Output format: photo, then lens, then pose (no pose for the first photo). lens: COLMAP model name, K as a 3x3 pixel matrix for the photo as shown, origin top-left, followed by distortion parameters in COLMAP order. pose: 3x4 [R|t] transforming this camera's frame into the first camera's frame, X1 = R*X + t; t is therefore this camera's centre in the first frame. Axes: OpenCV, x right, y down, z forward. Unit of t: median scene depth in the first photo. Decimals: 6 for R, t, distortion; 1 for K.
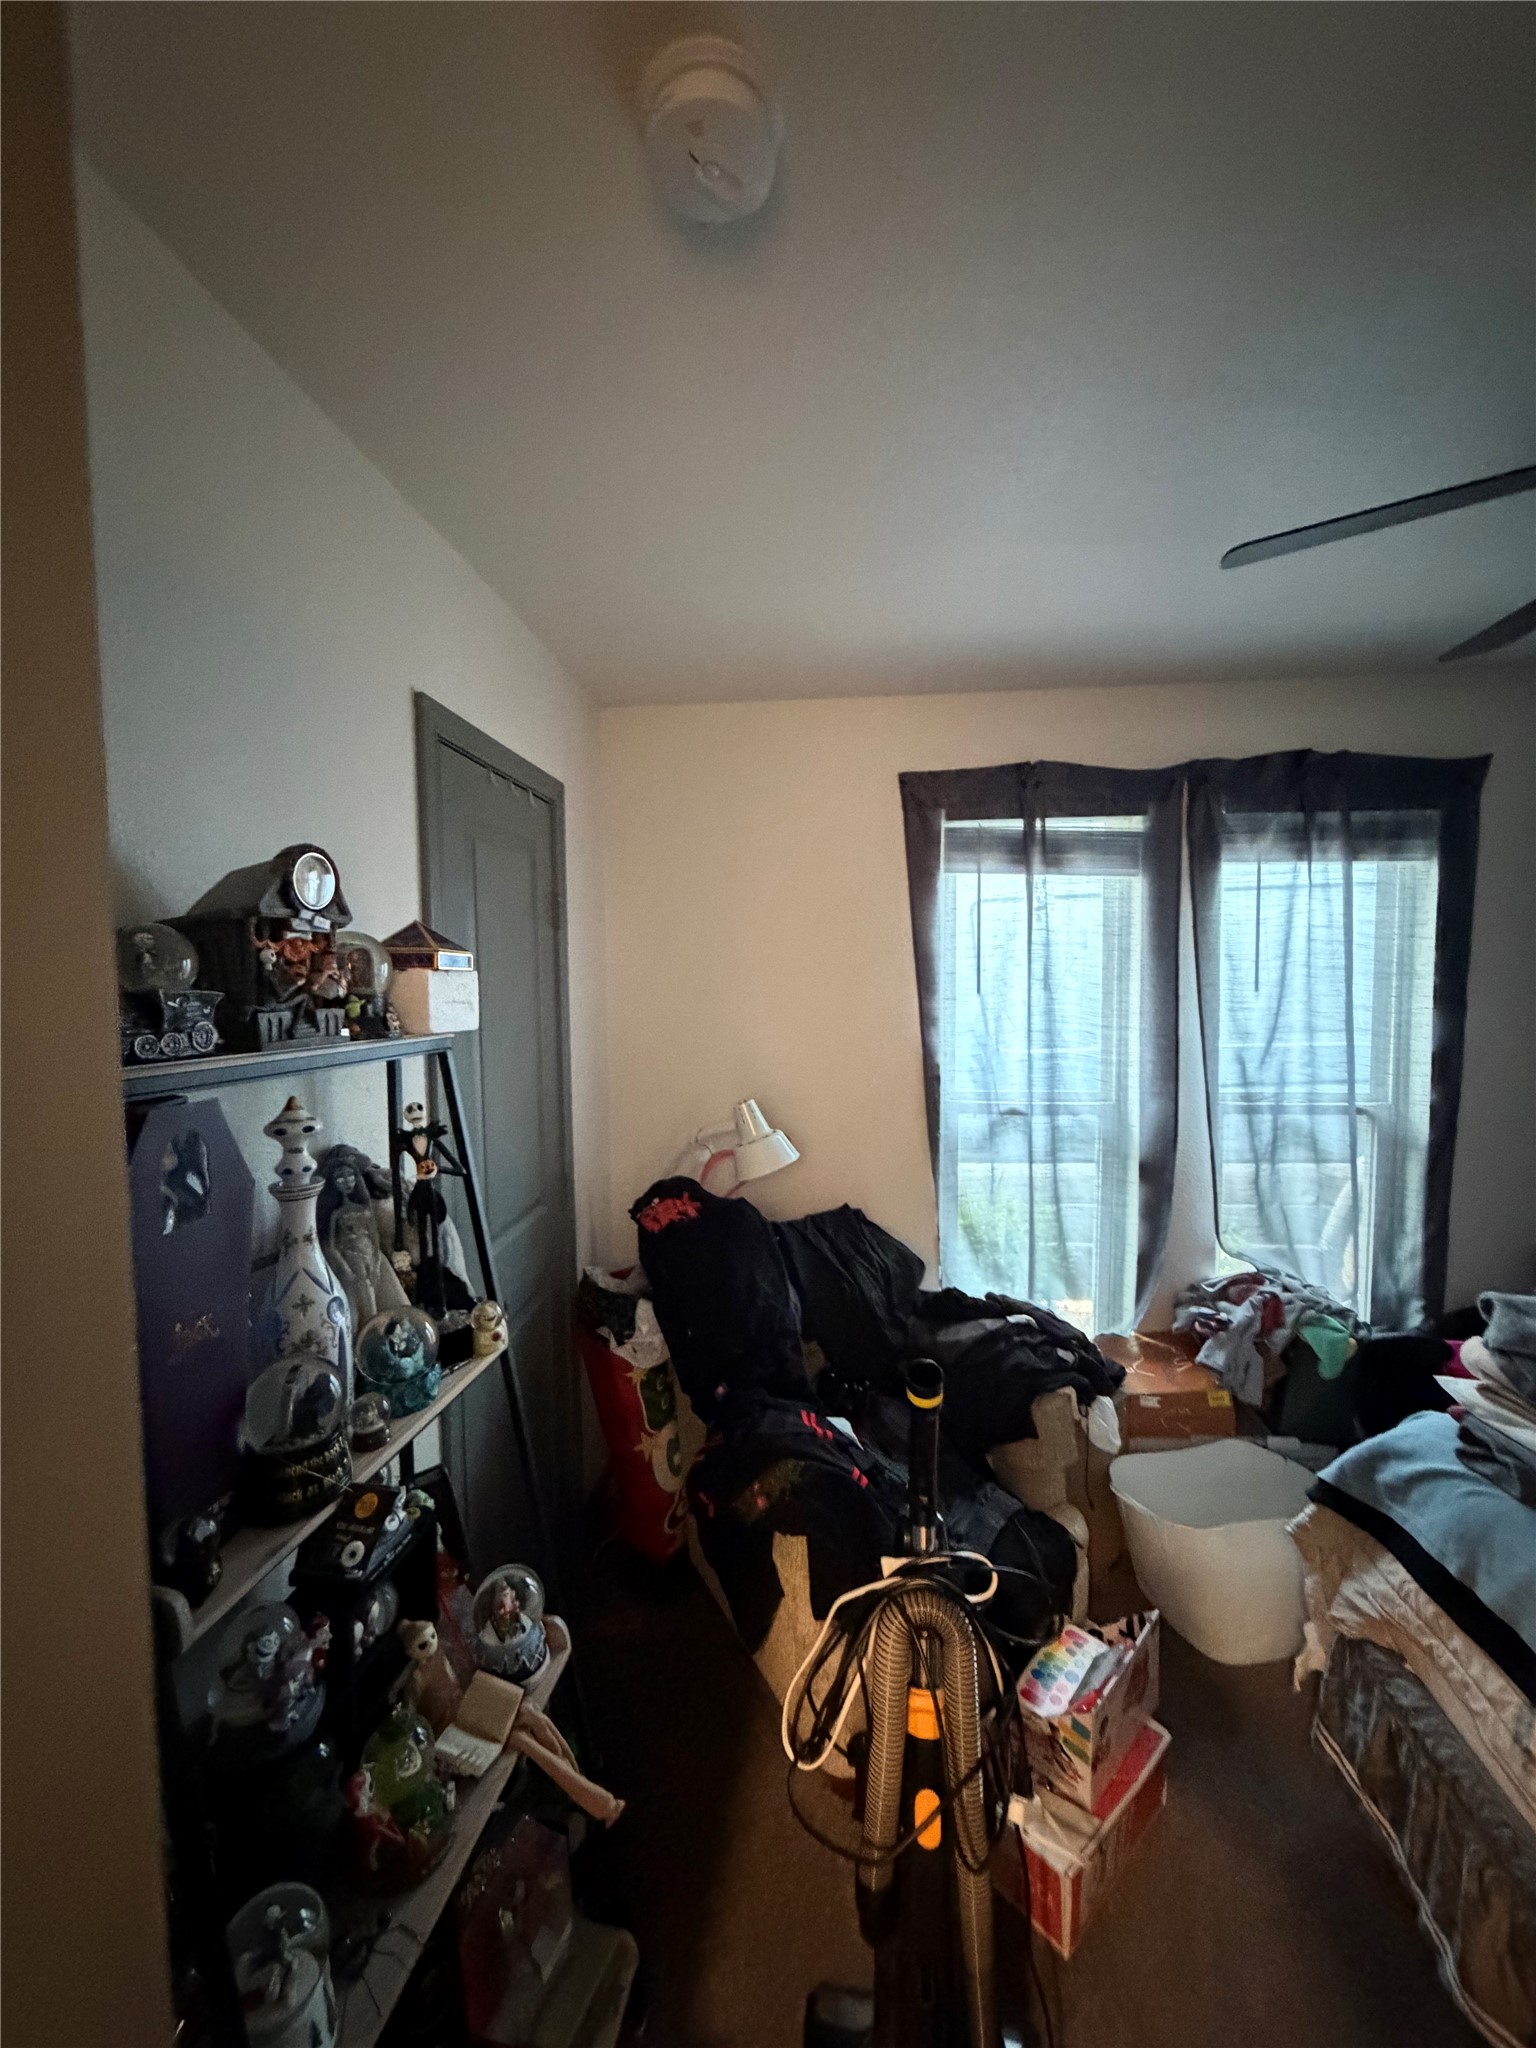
lens RADIAL K [[817.2, 0, 771.1], [0, 817.2, 1020.0], [0, 0, 1]] dist [0.000945, 0.000501]
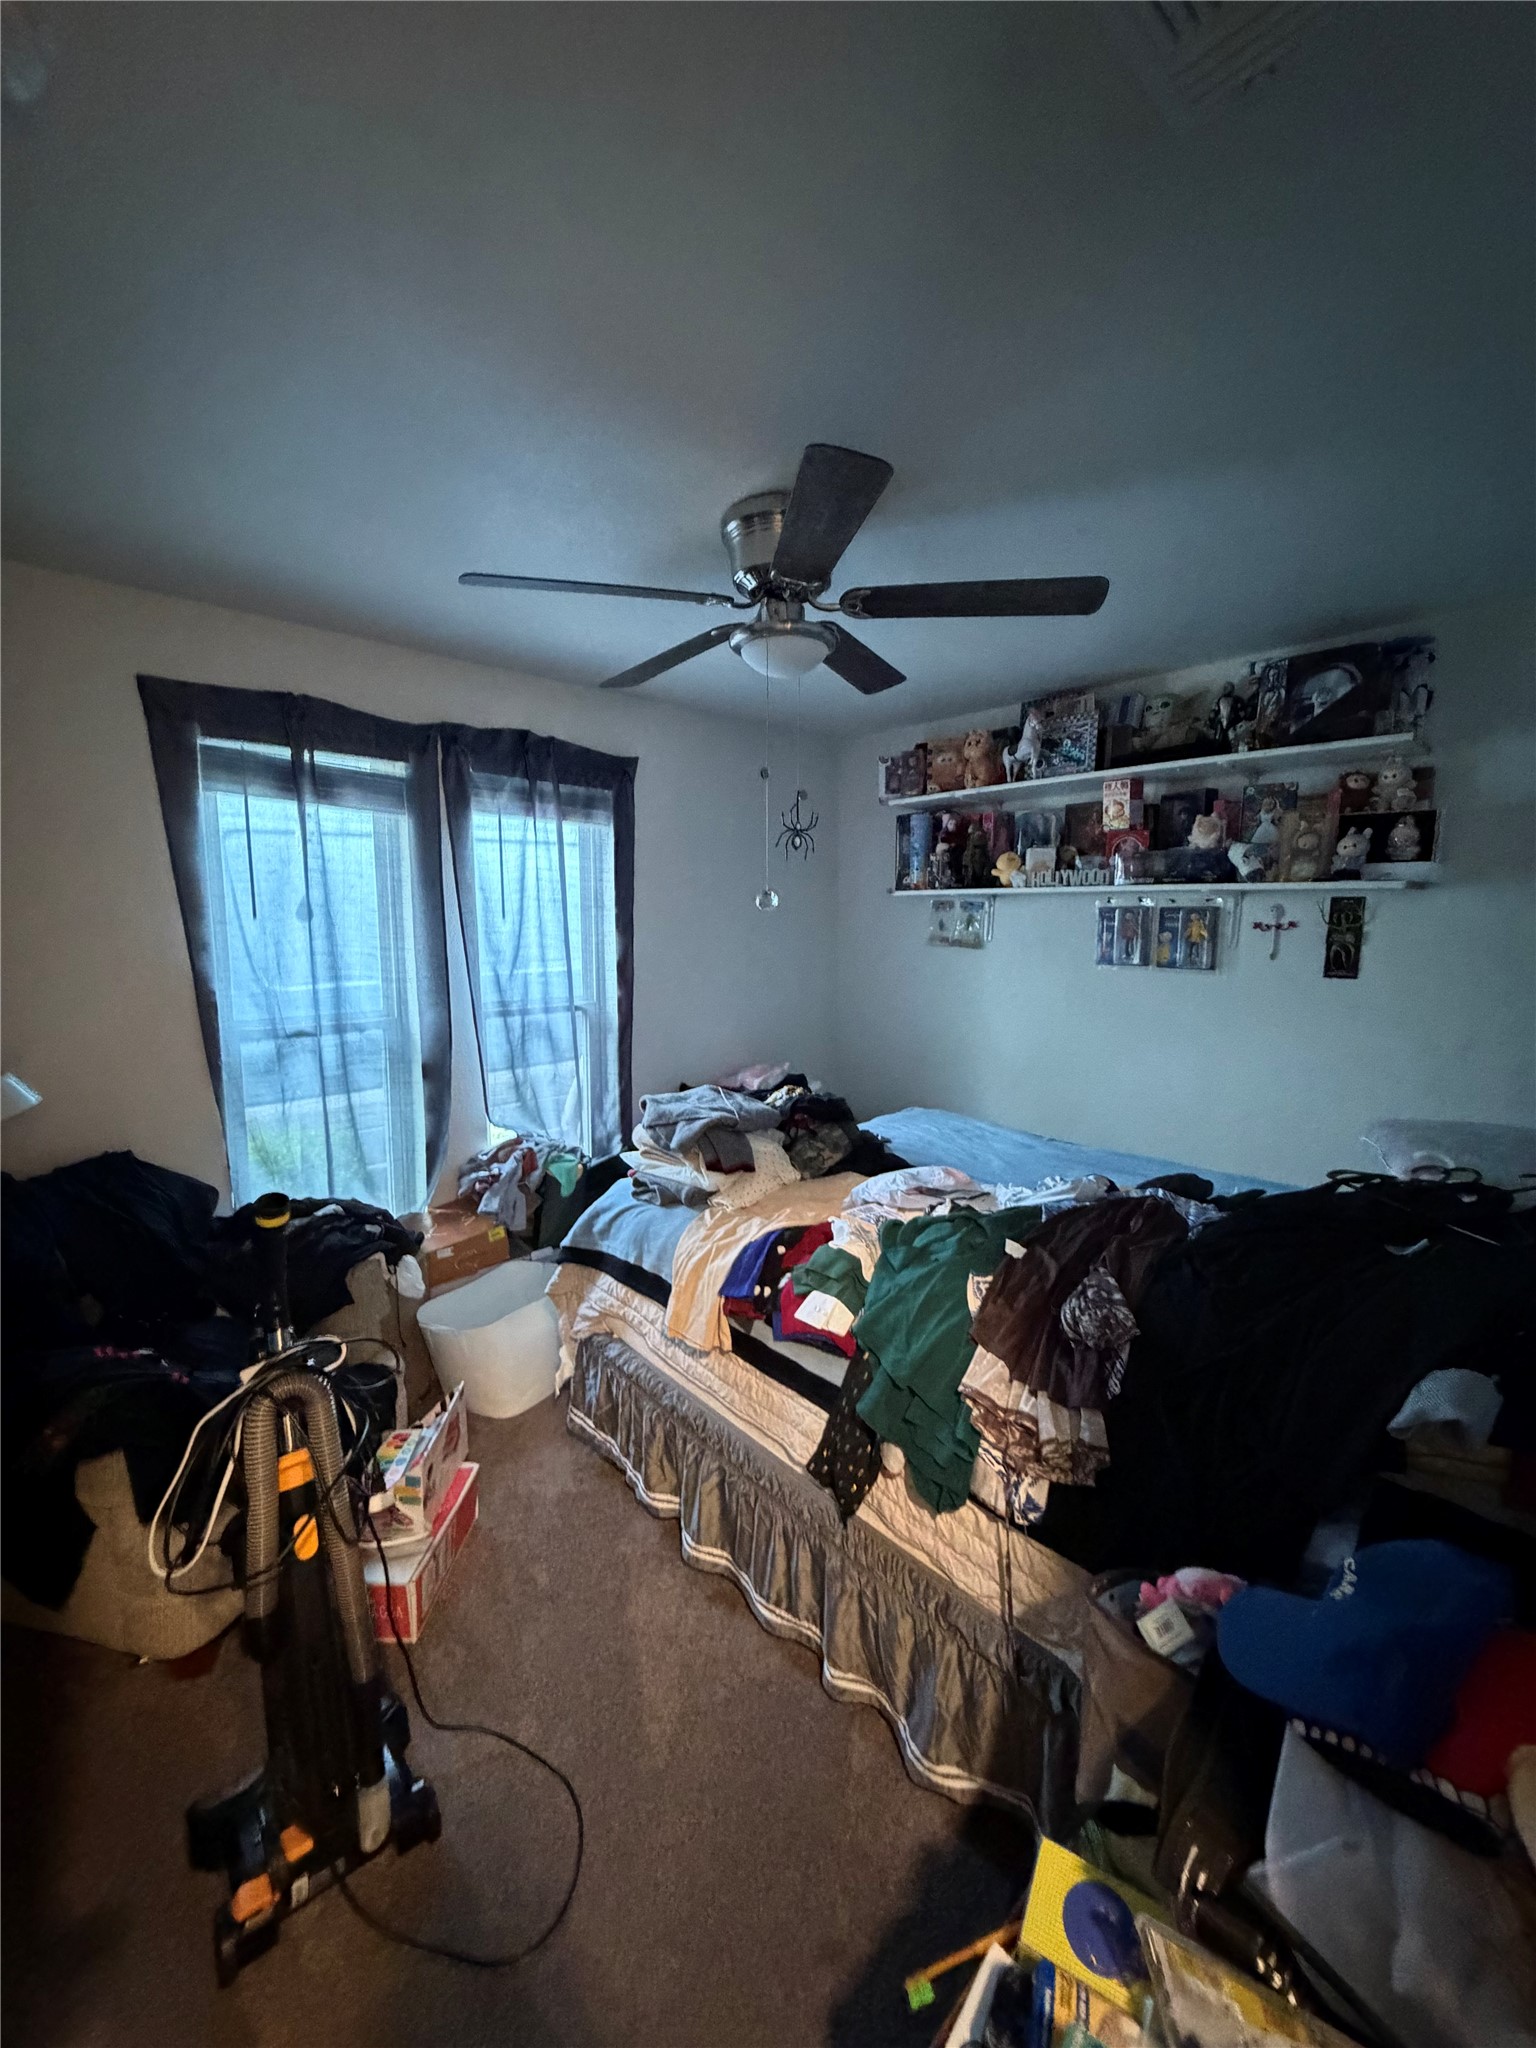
lens RADIAL K [[830.0, 0, 768.0], [0, 830.0, 1024.0], [0, 0, 1]] dist [-0.001296, 0.000105]
pose [[0.667684, -0.078141, 0.740332, -0.100760], [0.038648, 0.996773, 0.070352, 0.056402], [-0.743441, -0.018360, 0.668550, -0.172782]]
